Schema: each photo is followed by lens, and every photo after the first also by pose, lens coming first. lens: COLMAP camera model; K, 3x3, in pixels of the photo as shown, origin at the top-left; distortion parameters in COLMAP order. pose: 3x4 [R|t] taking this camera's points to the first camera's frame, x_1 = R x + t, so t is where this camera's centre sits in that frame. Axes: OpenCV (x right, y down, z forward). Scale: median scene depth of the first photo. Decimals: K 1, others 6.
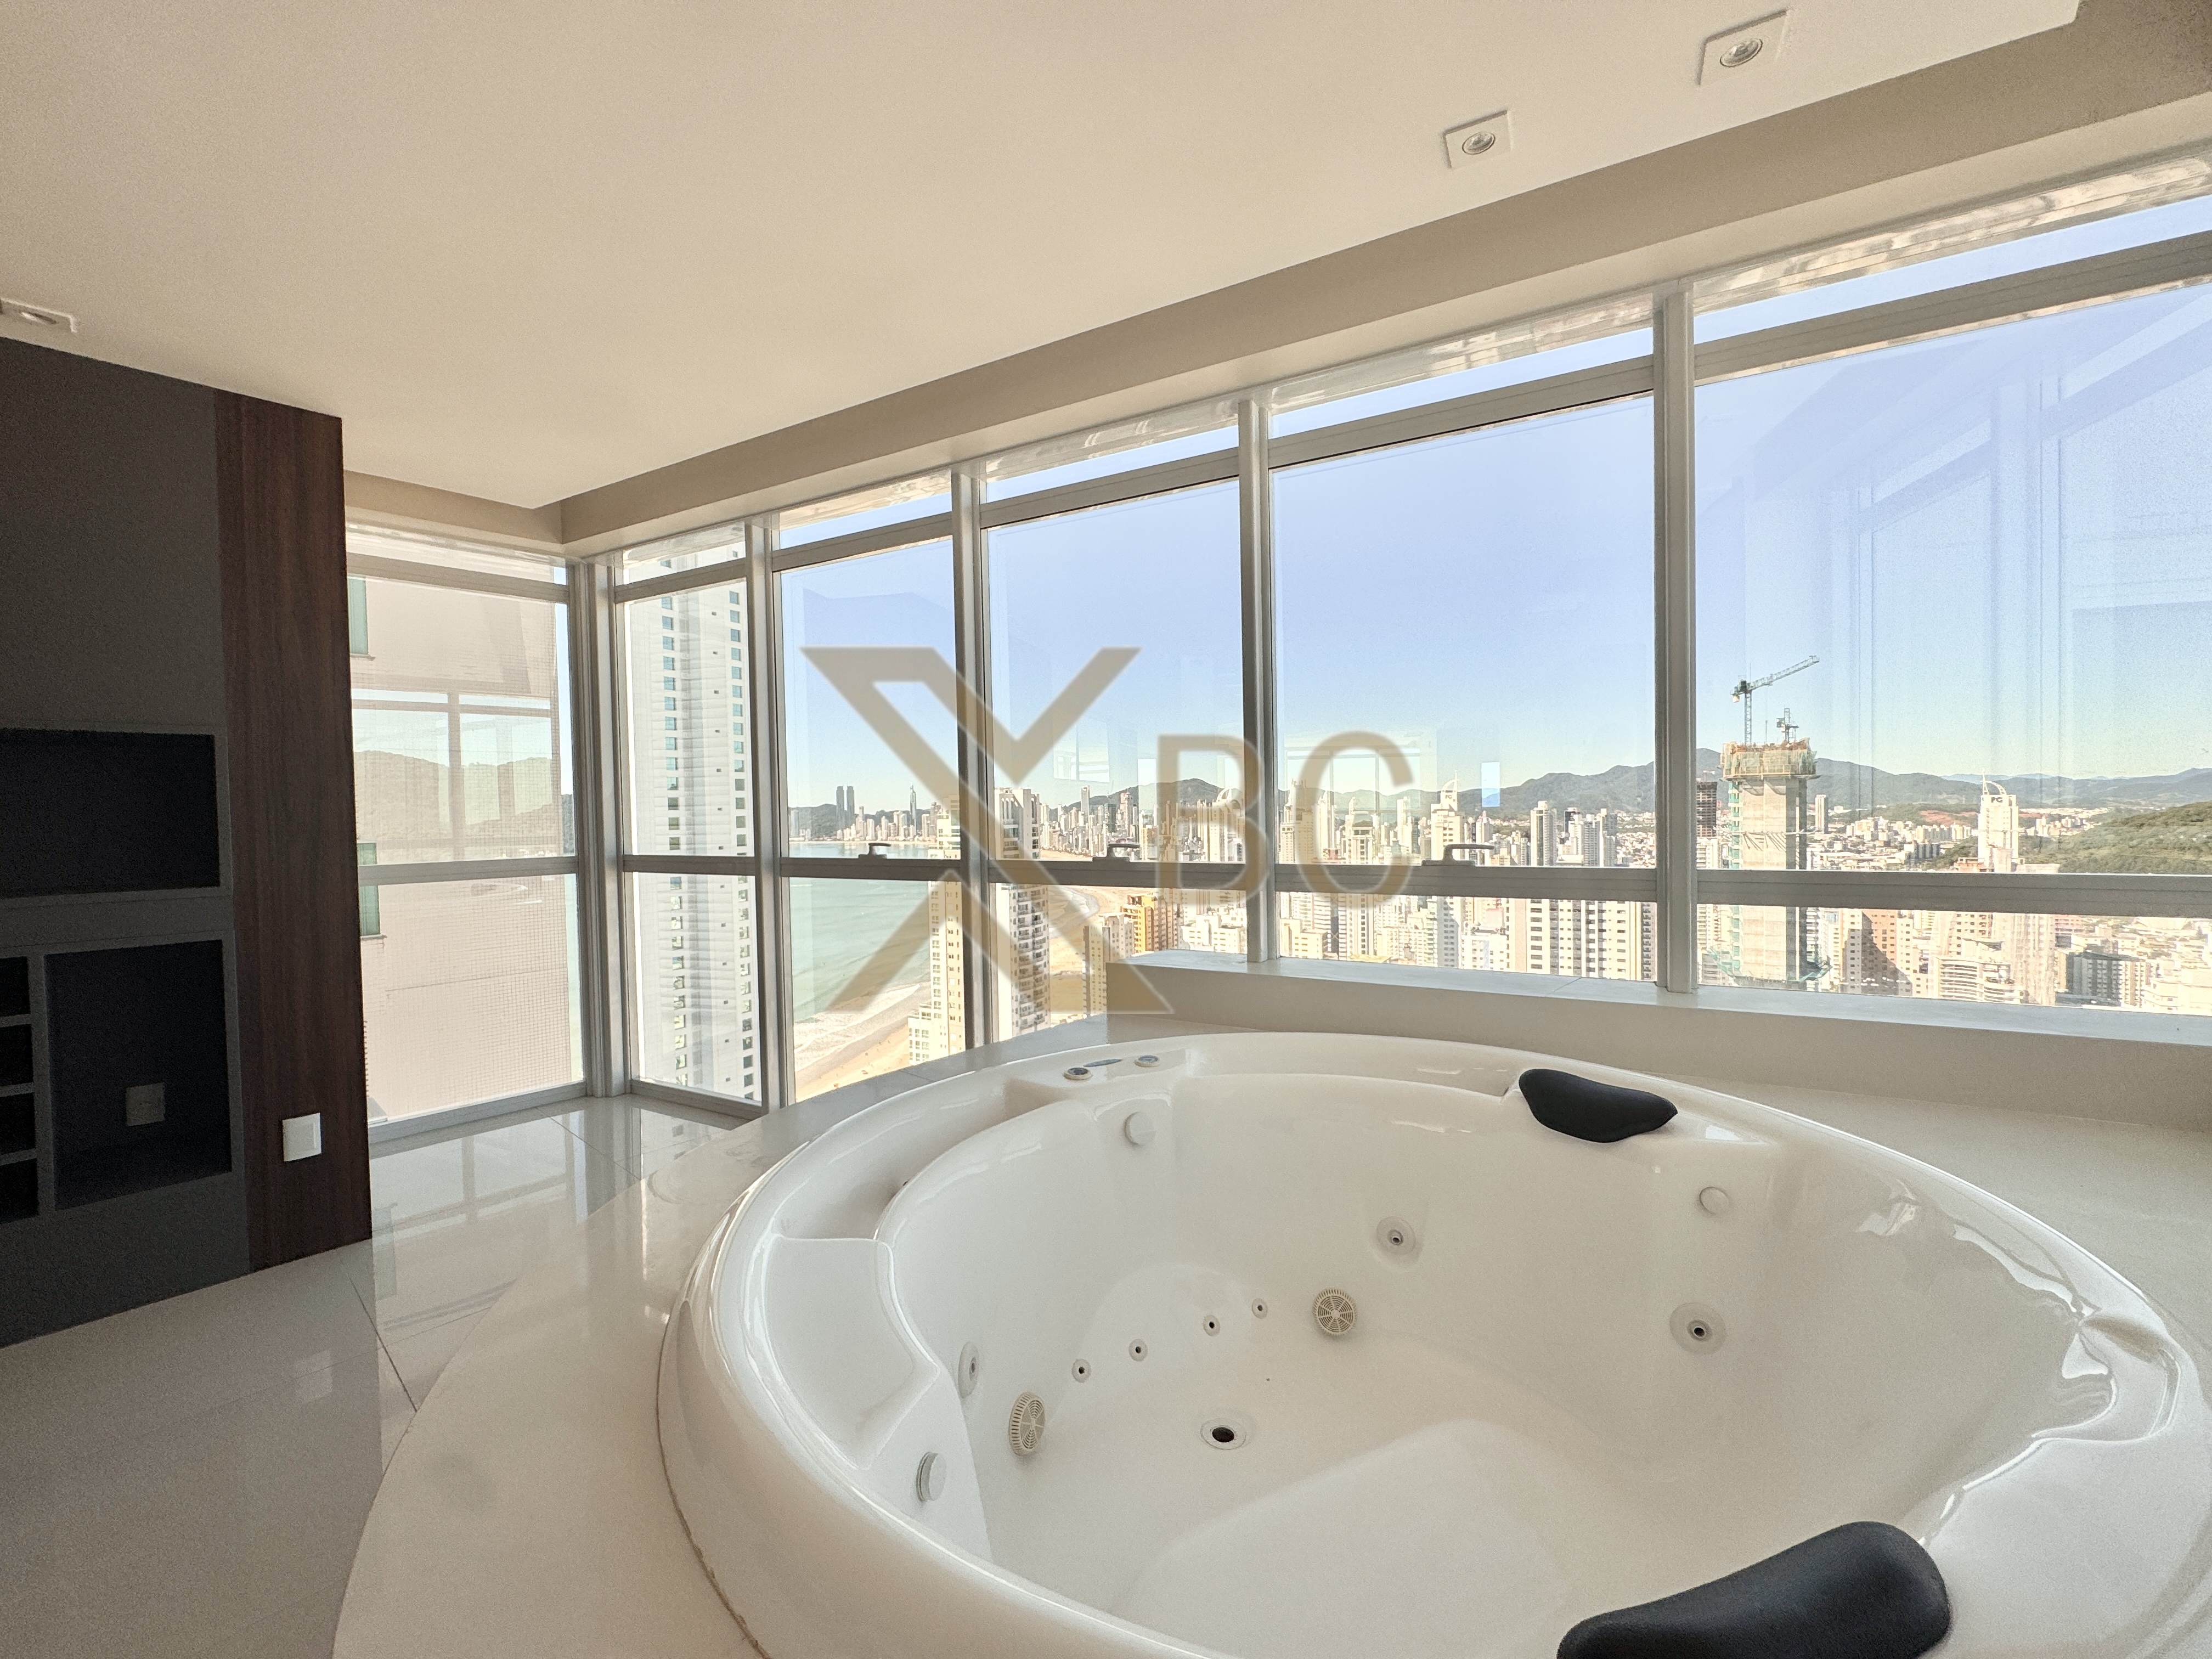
lens RADIAL K [[890.8, 0, 1098.5], [0, 890.8, 831.3], [0, 0, 1]] dist [-0.002562, 0.000456]
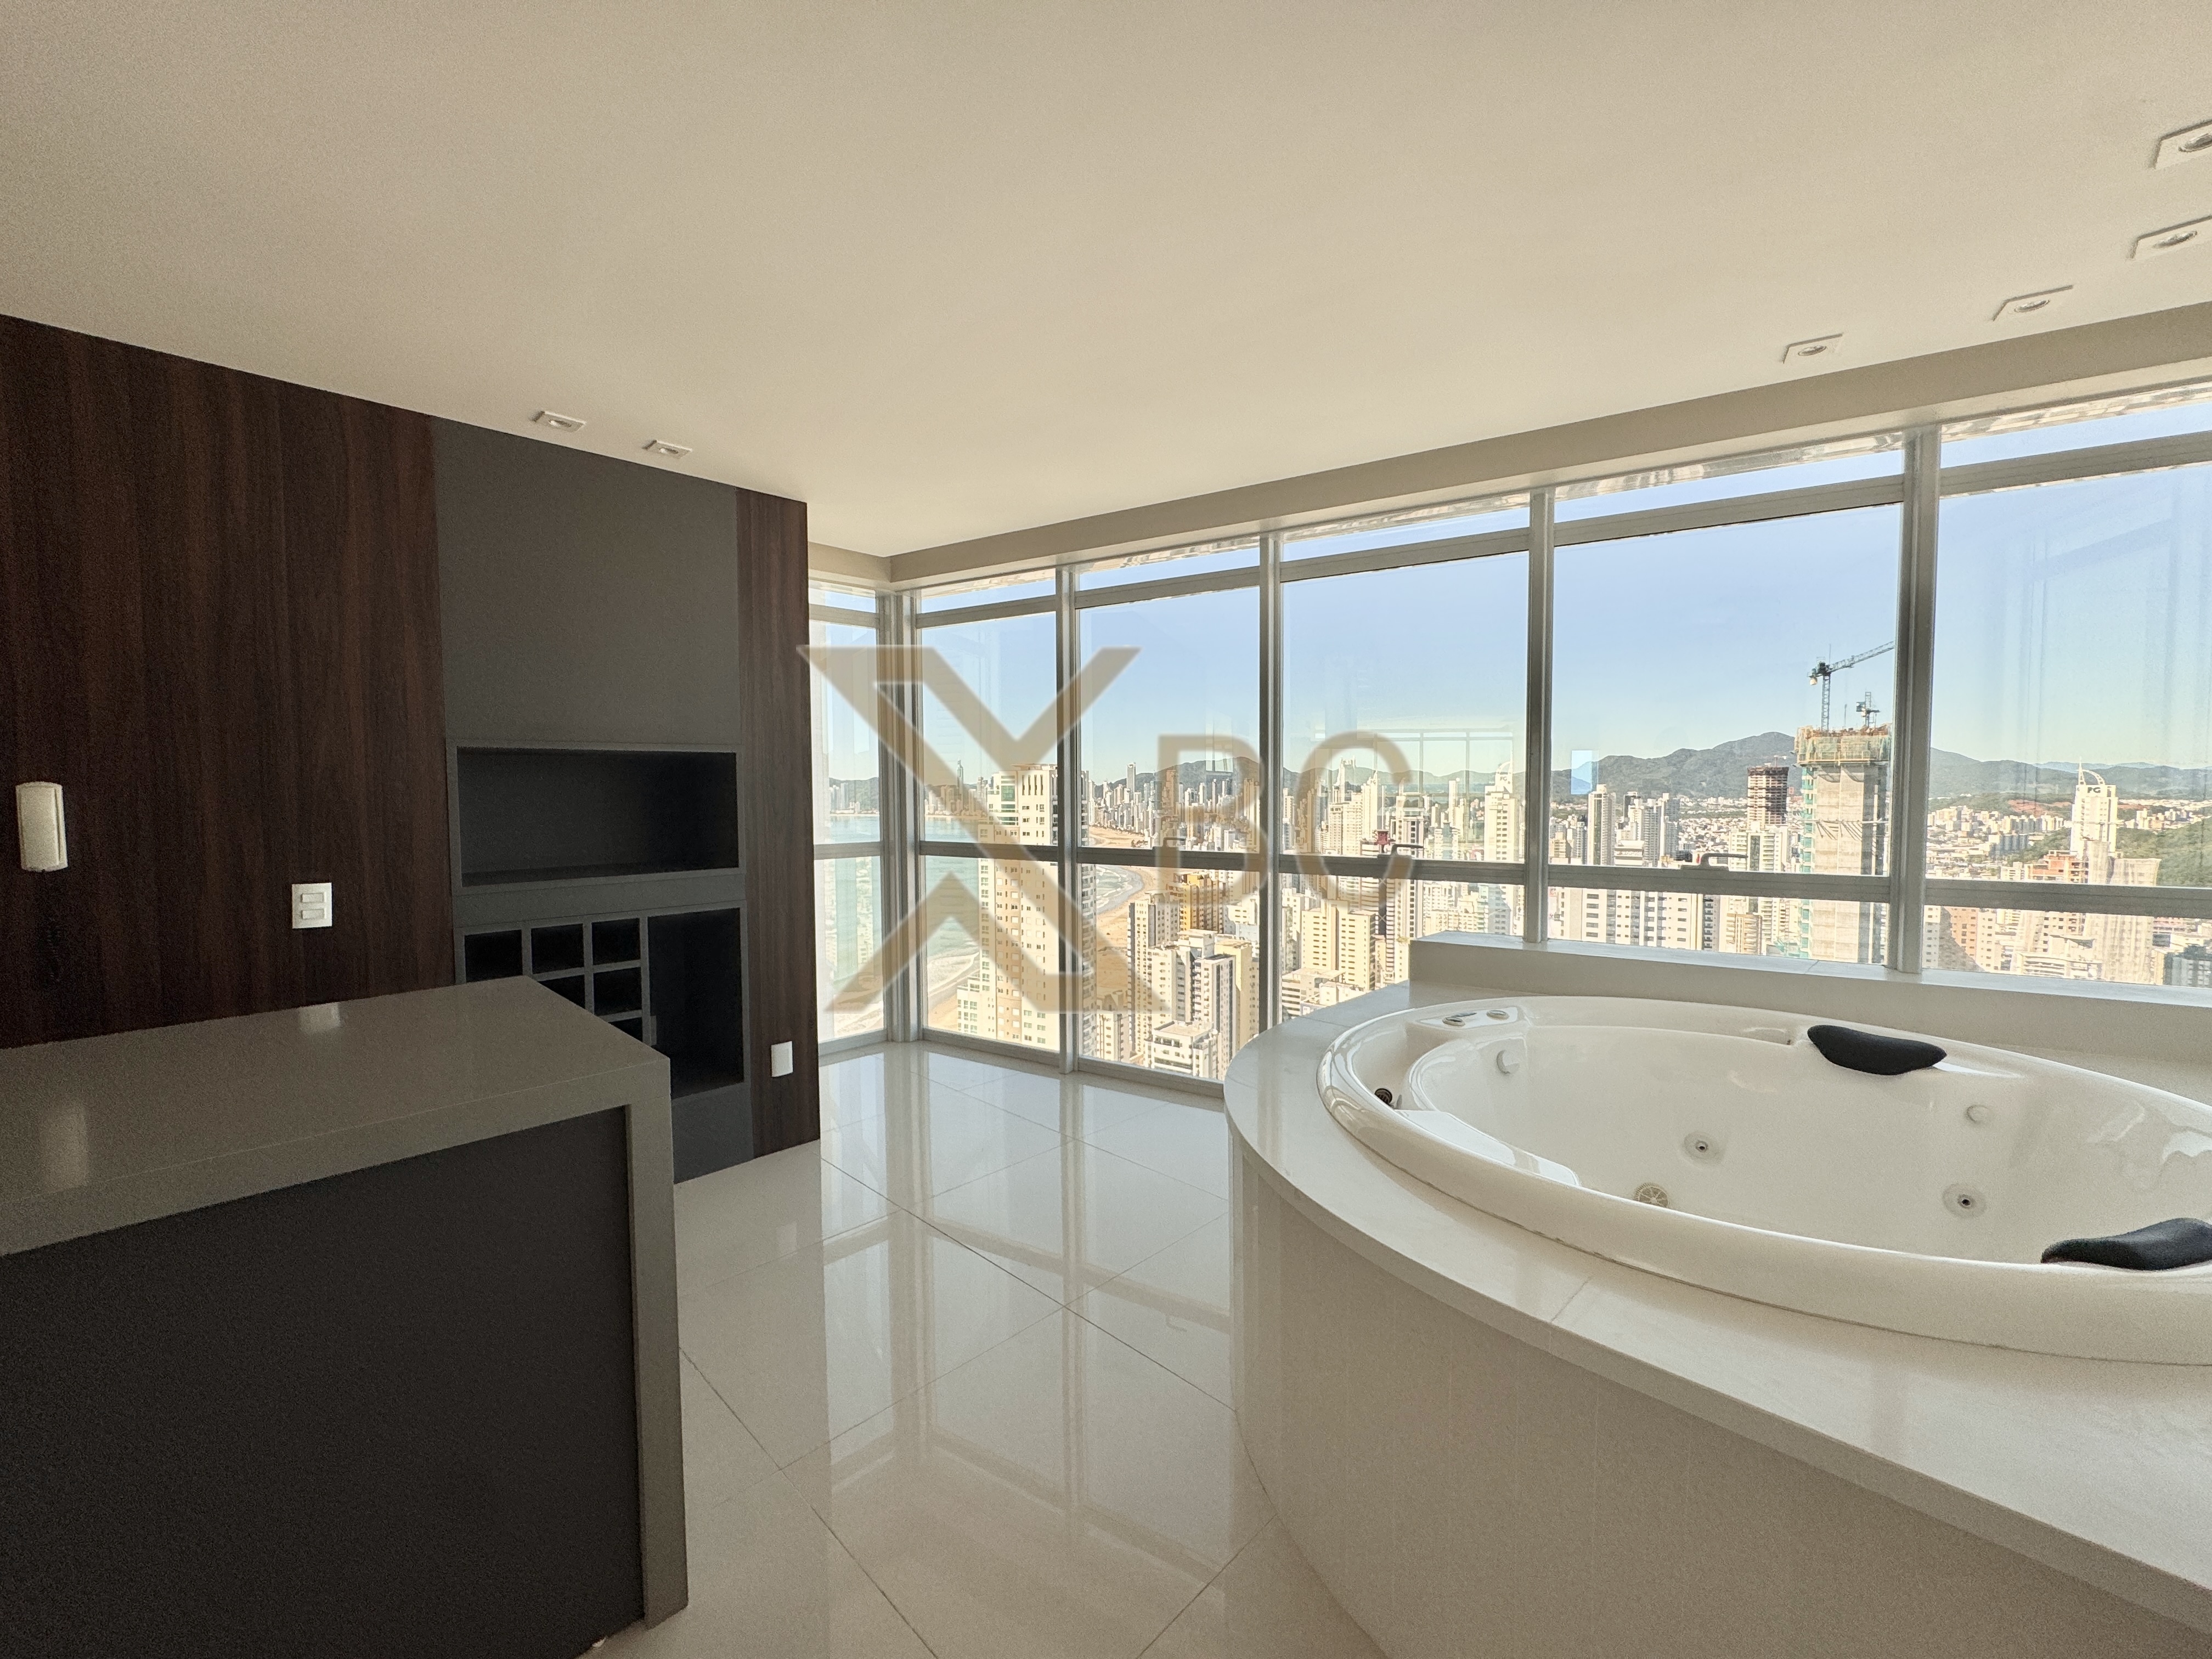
lens RADIAL K [[890.8, 0, 1099.3], [0, 890.8, 830.6], [0, 0, 1]] dist [-0.002562, 0.000456]
pose [[0.998624, 0.016657, -0.049730, -0.236878], [-0.015396, 0.999553, 0.025641, -0.021117], [0.050135, -0.024840, 0.998434, -0.176966]]
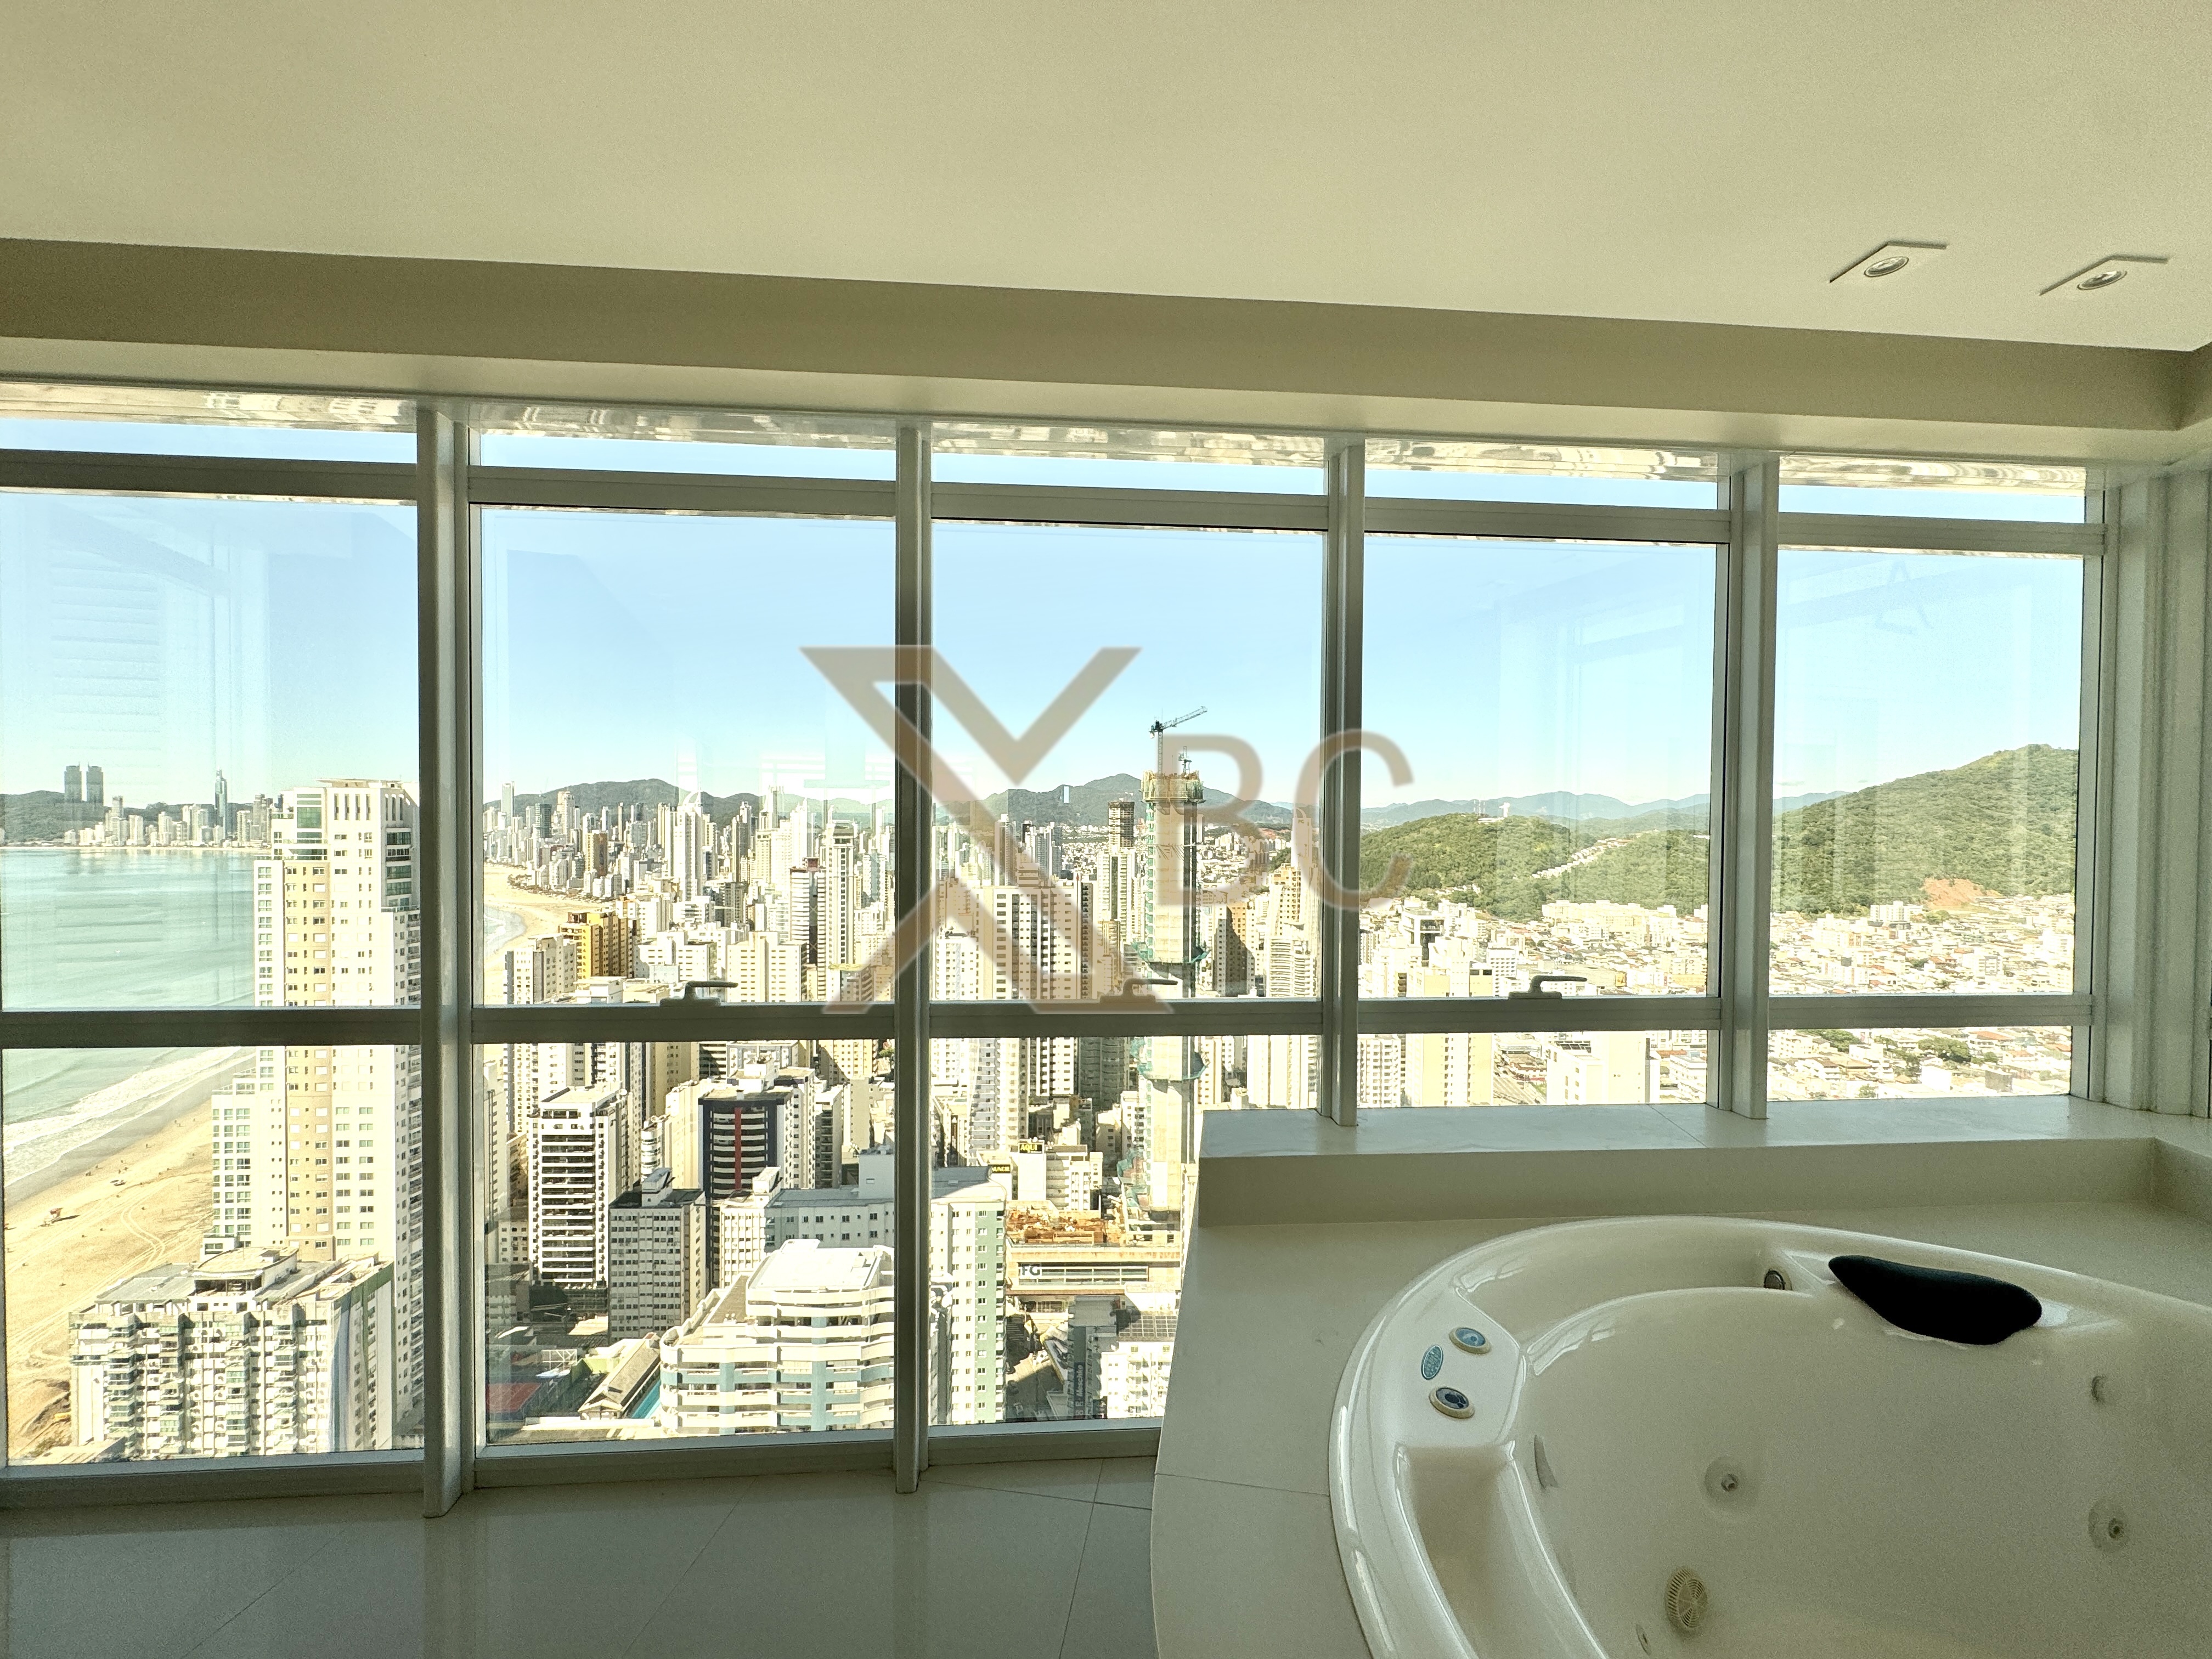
lens RADIAL K [[890.8, 0, 1109.5], [0, 890.8, 829.7], [0, 0, 1]] dist [-0.002562, 0.000456]
pose [[0.836181, 0.016017, 0.548220, -0.292216], [-0.009921, 0.999852, -0.014081, -0.069794], [-0.548364, 0.006335, 0.836216, 0.270715]]
